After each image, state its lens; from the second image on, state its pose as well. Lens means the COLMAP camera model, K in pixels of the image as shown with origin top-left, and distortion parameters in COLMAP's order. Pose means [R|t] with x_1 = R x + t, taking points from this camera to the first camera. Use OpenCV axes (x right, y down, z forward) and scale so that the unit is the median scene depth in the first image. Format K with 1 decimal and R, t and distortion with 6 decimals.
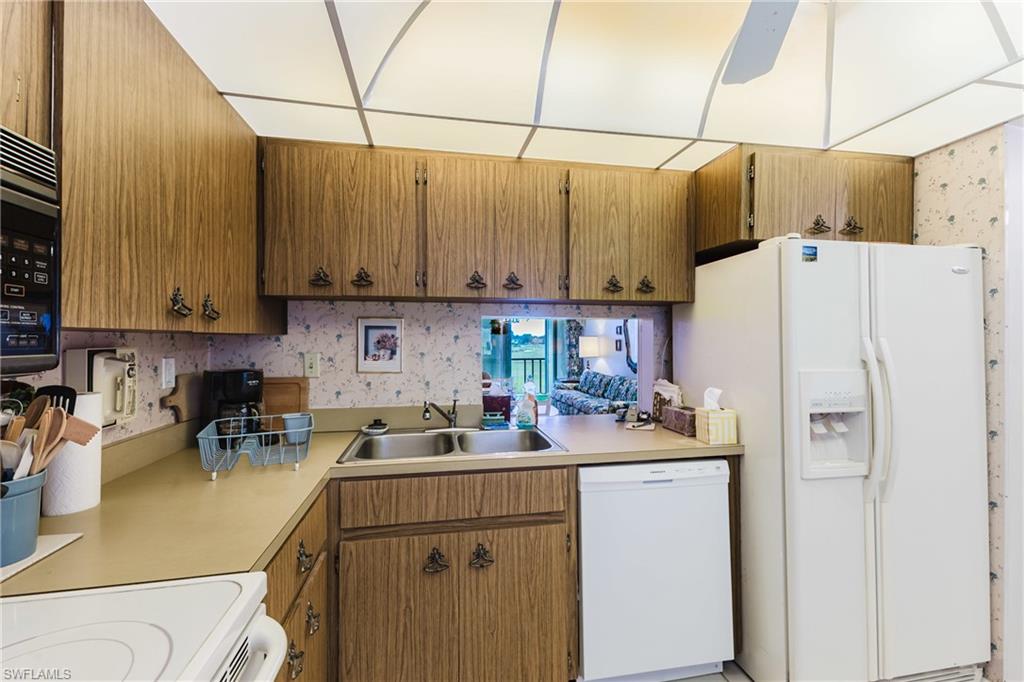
lens RADIAL K [[443.5, 0, 518.1], [0, 443.5, 338.0], [0, 0, 1]] dist [0.013628, -0.003341]
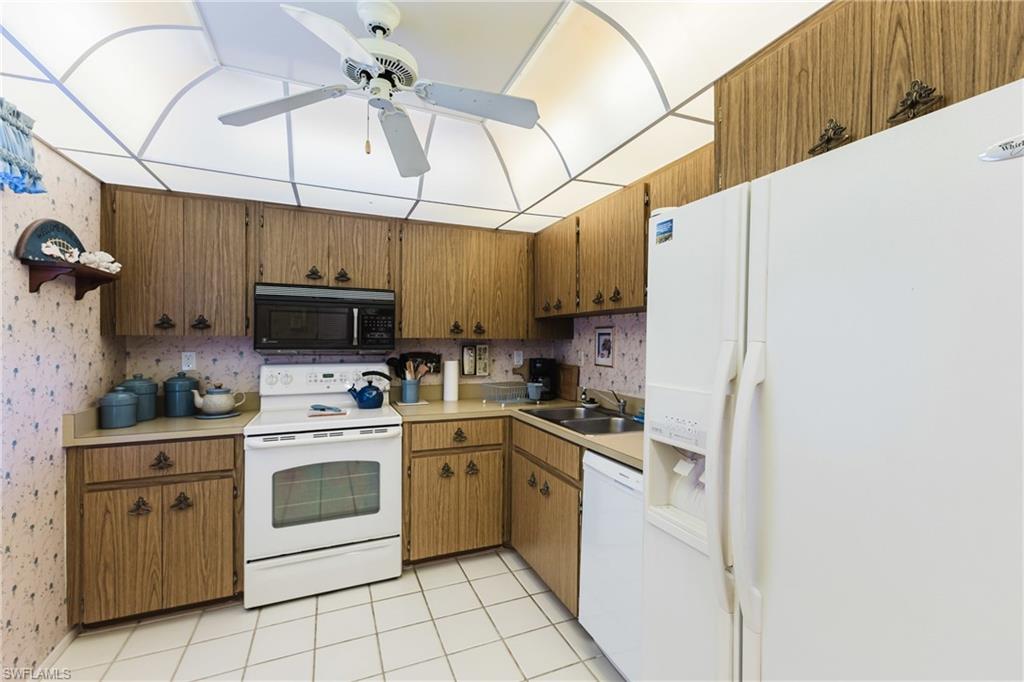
lens RADIAL K [[443.5, 0, 514.3], [0, 443.5, 343.7], [0, 0, 1]] dist [0.013628, -0.003341]
pose [[0.198131, 0.007481, -0.980147, 1.119512], [-0.003321, 0.999970, 0.006961, -0.002442], [0.980170, 0.001876, 0.198150, 0.500367]]
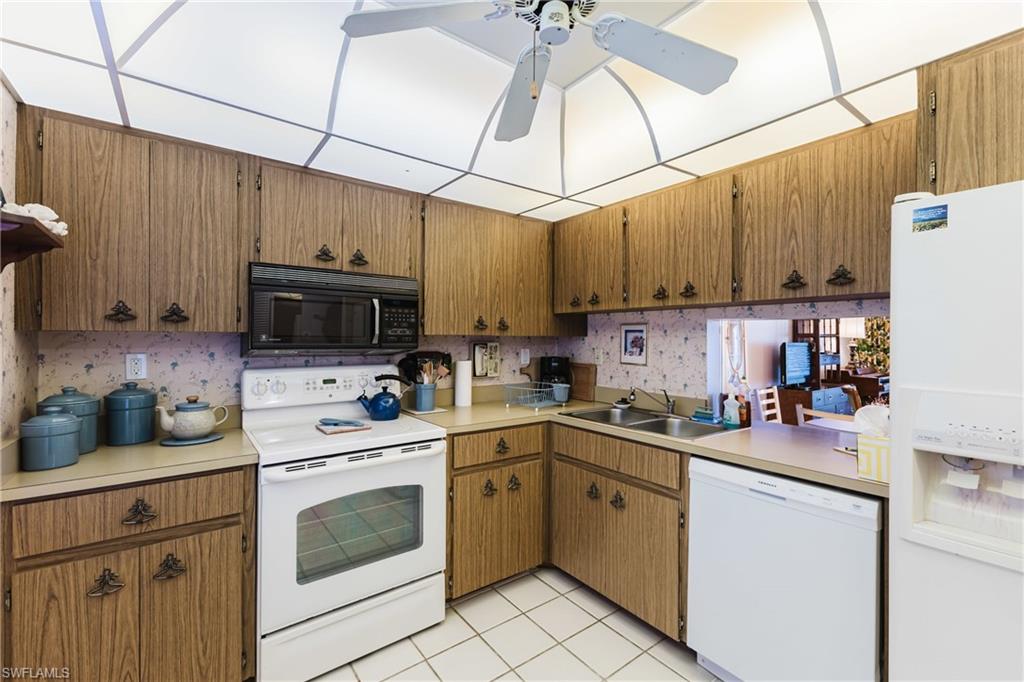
lens RADIAL K [[443.5, 0, 514.6], [0, 443.5, 338.1], [0, 0, 1]] dist [0.013628, -0.003341]
pose [[0.433006, 0.002279, -0.901388, 0.831044], [-0.003384, 0.999994, 0.000902, -0.002972], [0.901385, 0.002660, 0.433011, 0.106107]]
